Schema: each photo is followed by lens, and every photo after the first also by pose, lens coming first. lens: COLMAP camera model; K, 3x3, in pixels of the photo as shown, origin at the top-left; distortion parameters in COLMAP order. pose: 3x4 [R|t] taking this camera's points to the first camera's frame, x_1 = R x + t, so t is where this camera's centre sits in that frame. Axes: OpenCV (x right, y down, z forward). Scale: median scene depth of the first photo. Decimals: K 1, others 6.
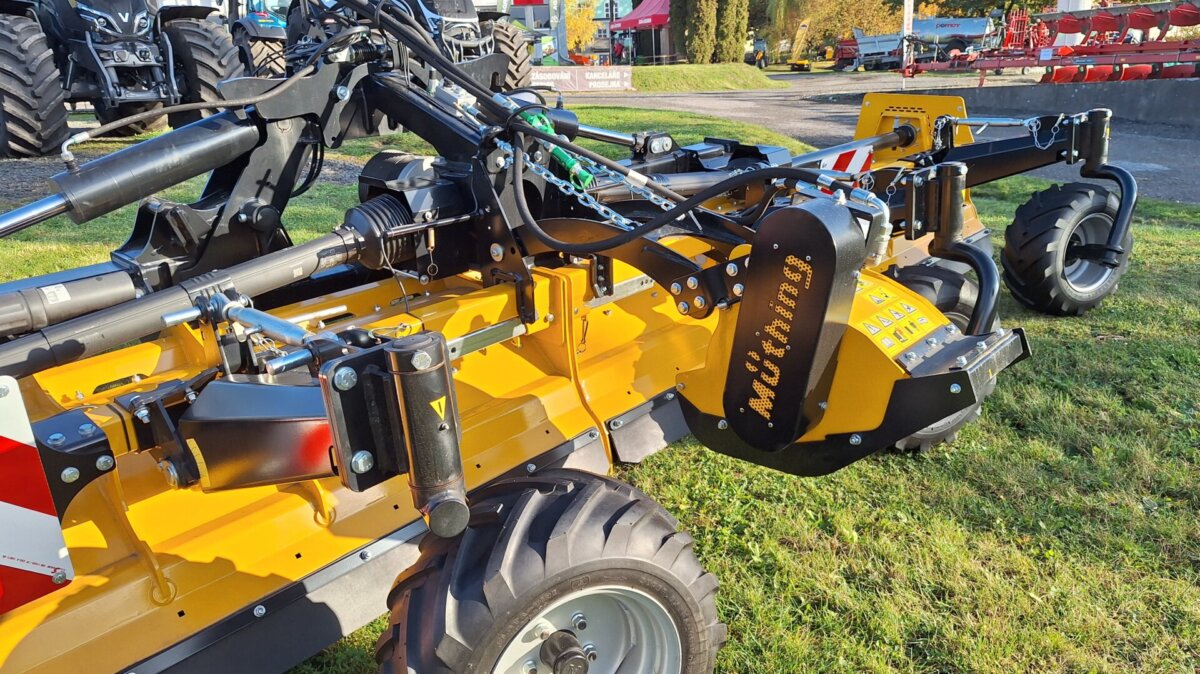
lens RADIAL K [[816.6, 0, 599.7], [0, 816.6, 365.3], [0, 0, 1]] dist [0.076924, -0.073820]
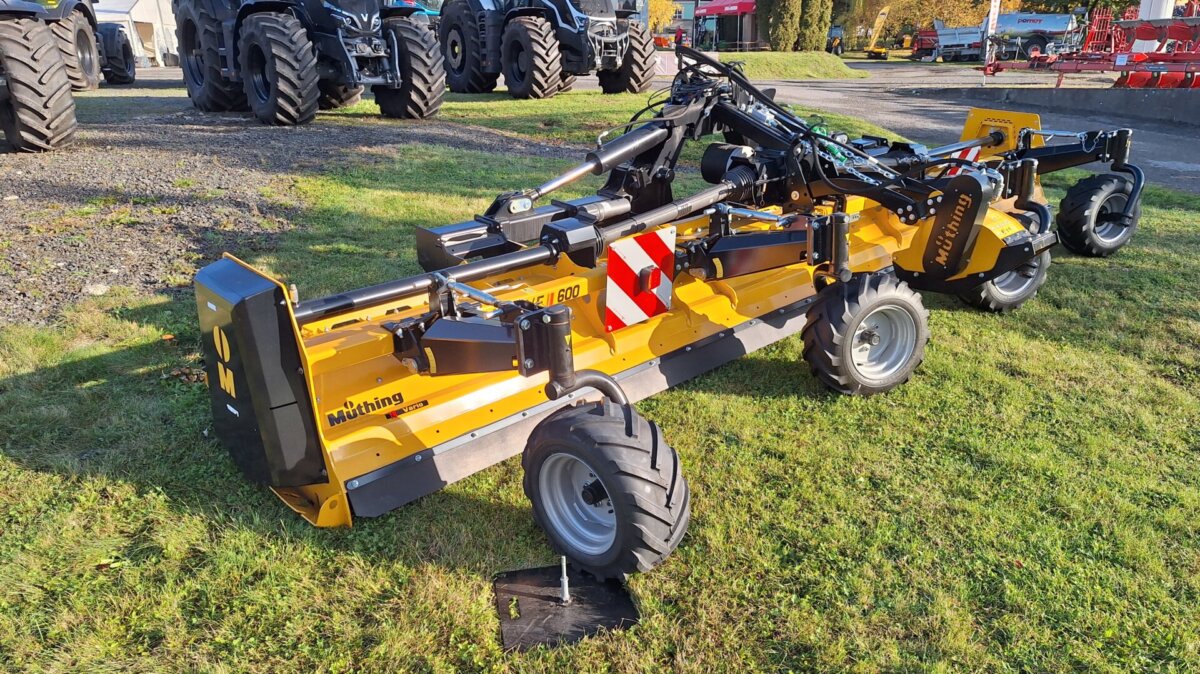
lens RADIAL K [[816.6, 0, 599.7], [0, 816.6, 365.3], [0, 0, 1]] dist [0.076924, -0.073820]
pose [[0.996870, 0.054776, -0.057003, -0.112943], [-0.053374, 0.998240, 0.025841, 0.061505], [0.058318, -0.022718, 0.998040, -0.258185]]
